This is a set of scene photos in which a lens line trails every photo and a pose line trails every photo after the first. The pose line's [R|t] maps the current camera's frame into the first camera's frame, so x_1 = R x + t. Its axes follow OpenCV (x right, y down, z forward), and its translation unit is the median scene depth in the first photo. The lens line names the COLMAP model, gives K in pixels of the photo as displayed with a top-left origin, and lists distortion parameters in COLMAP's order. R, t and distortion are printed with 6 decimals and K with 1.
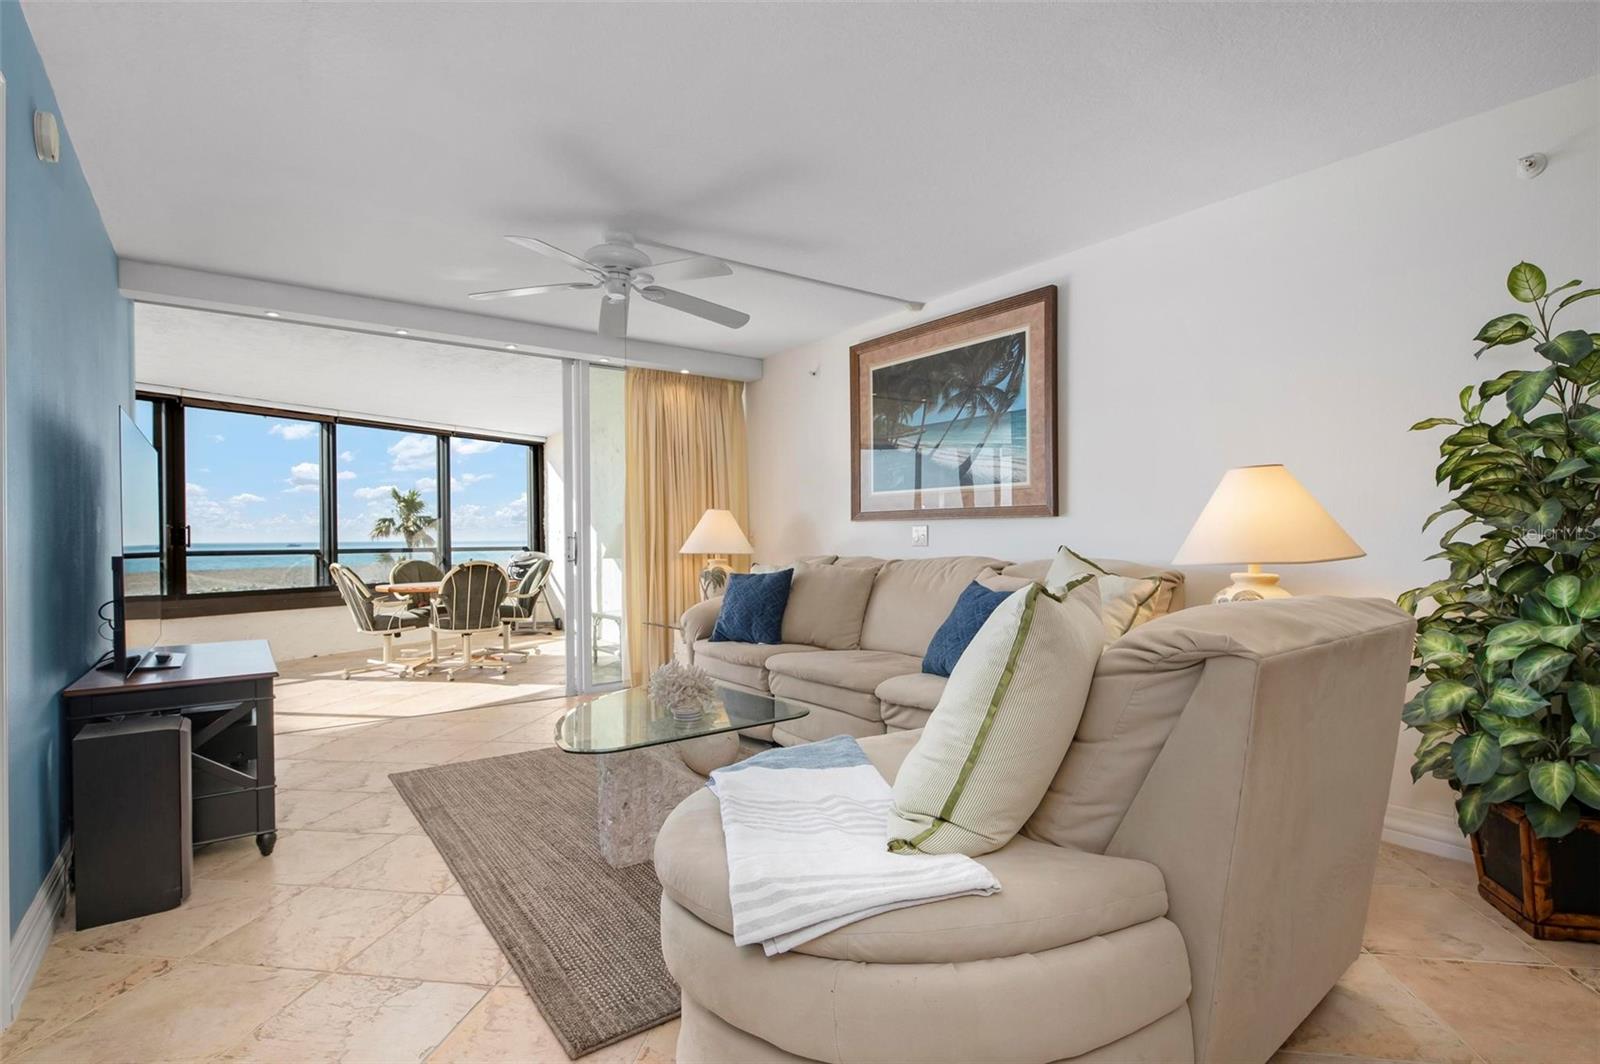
lens RADIAL K [[774.3, 0, 804.0], [0, 774.3, 538.8], [0, 0, 1]] dist [0.019381, -0.011092]
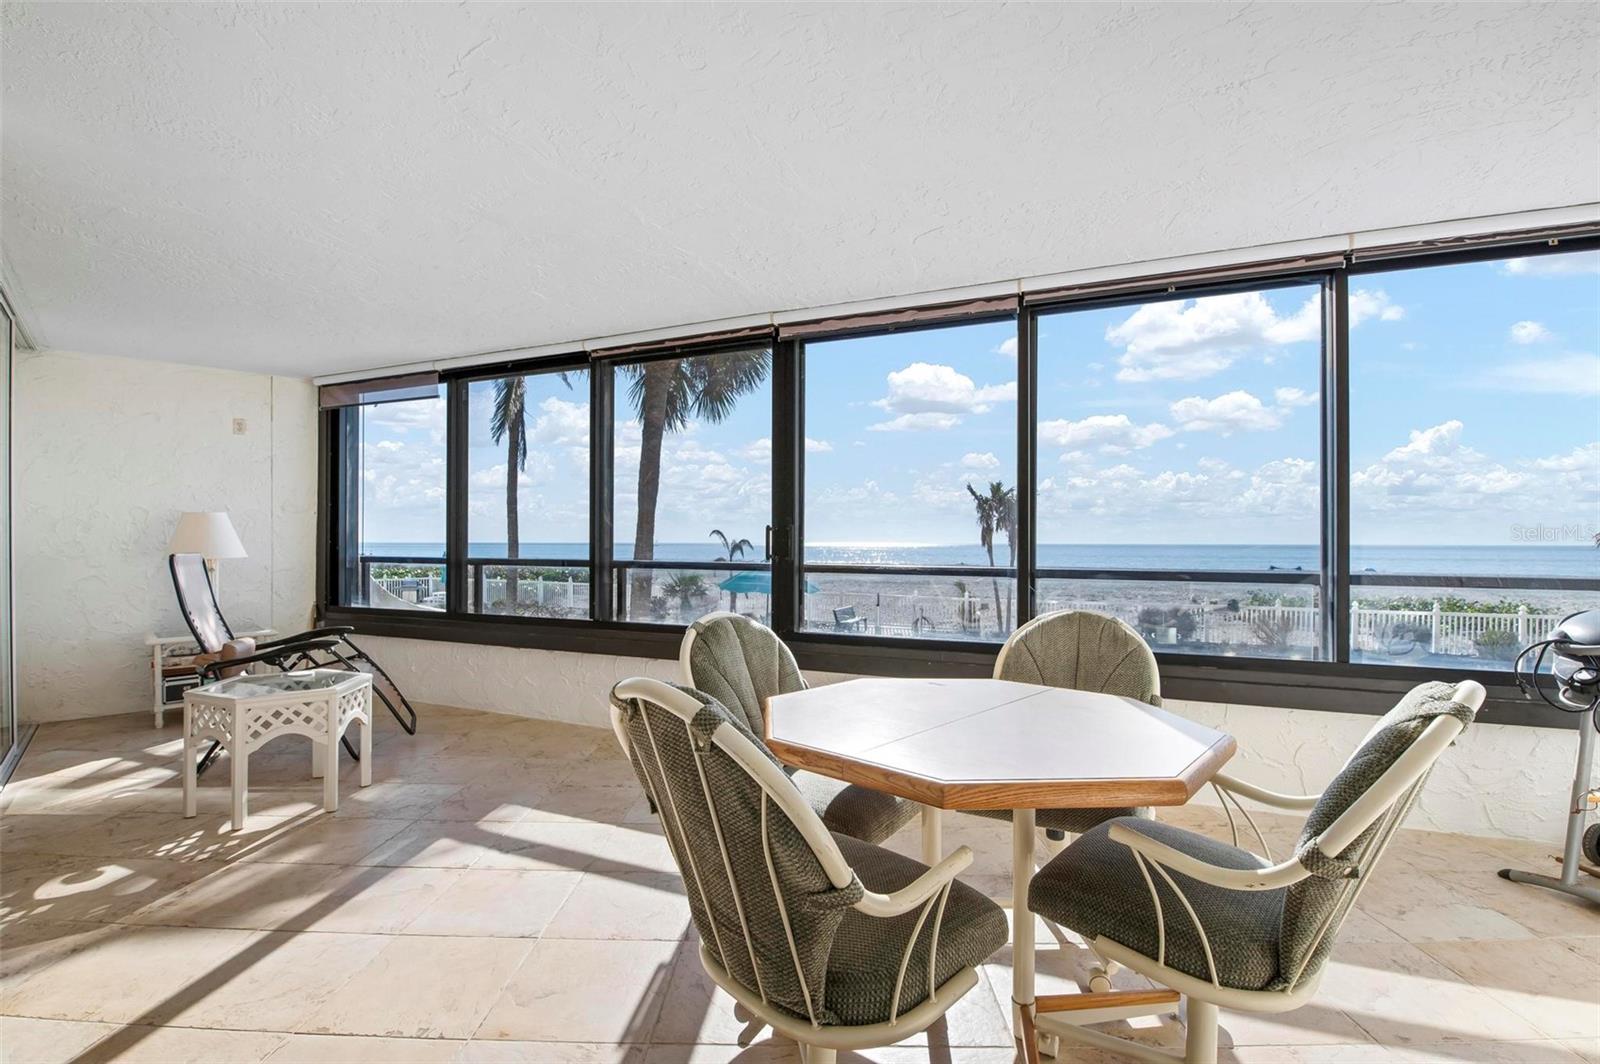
lens RADIAL K [[697.3, 0, 801.2], [0, 697.3, 537.7], [0, 0, 1]] dist [0.001617, -0.010353]
pose [[0.129946, 0.001315, -0.991520, -0.275222], [-0.005841, 0.999983, 0.000561, -0.008362], [0.991504, 0.005718, 0.129952, 1.162234]]
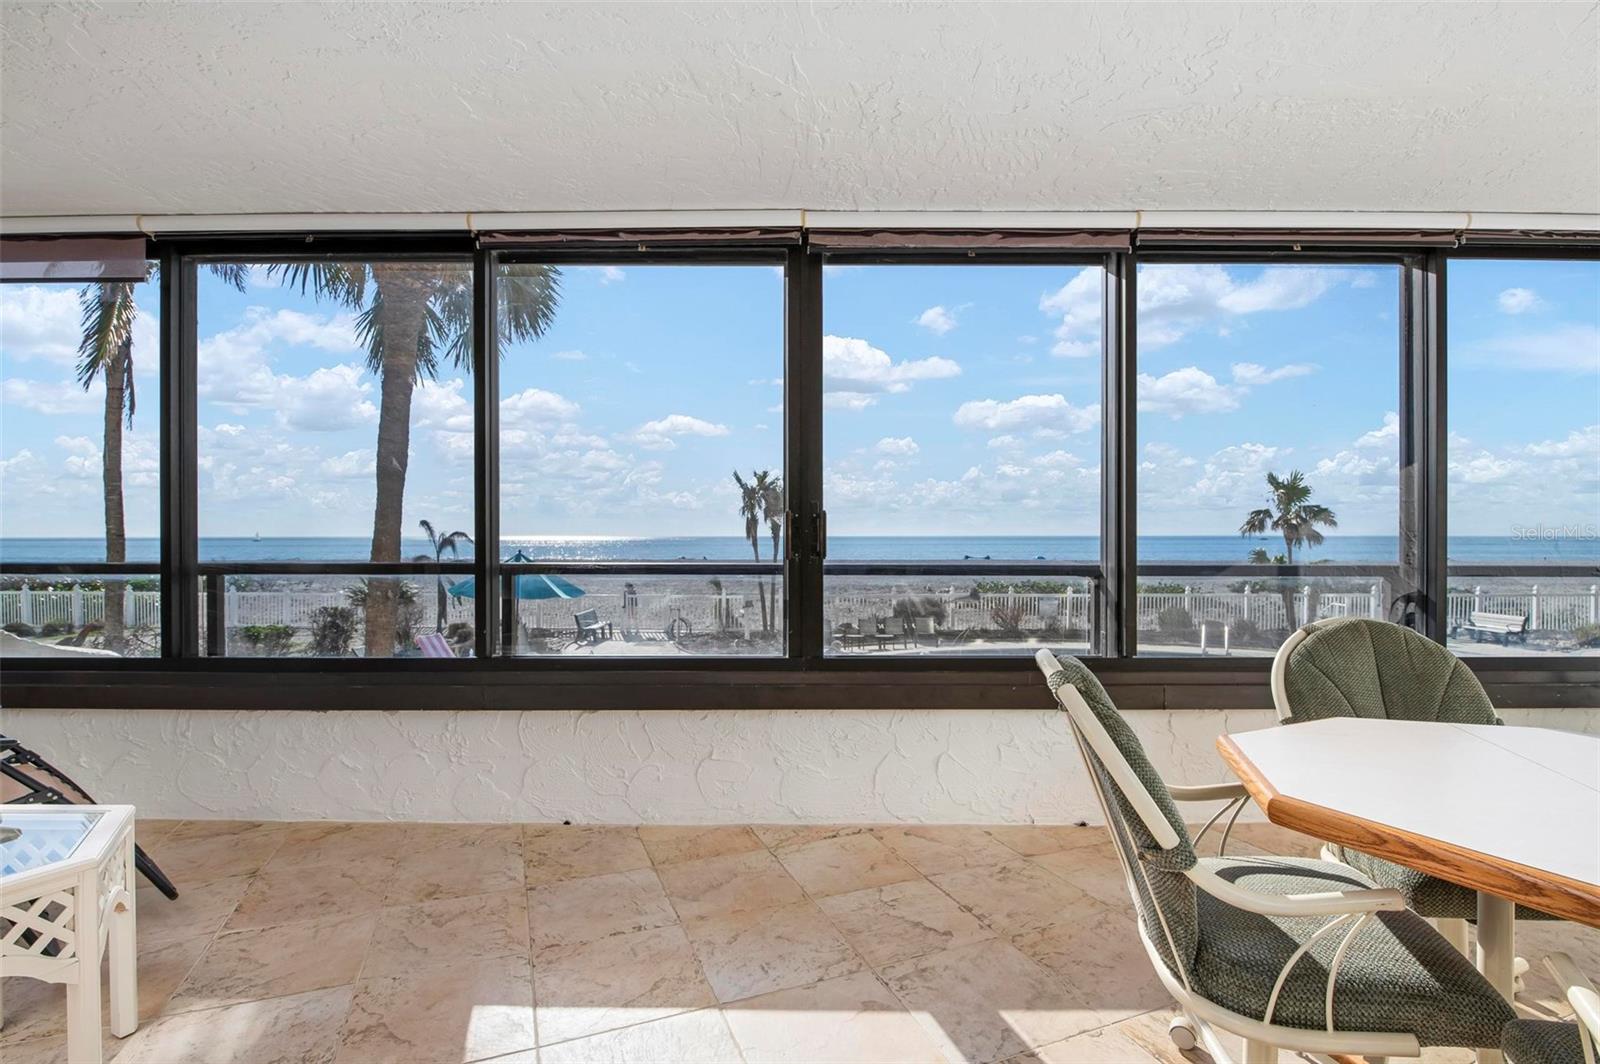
lens RADIAL K [[749.4, 0, 804.3], [0, 749.4, 537.9], [0, 0, 1]] dist [0.002504, -0.009946]
pose [[0.506860, 0.009885, -0.861972, -0.512315], [-0.004868, 0.999951, 0.008605, -0.005402], [0.862014, -0.000166, 0.506884, 0.952436]]
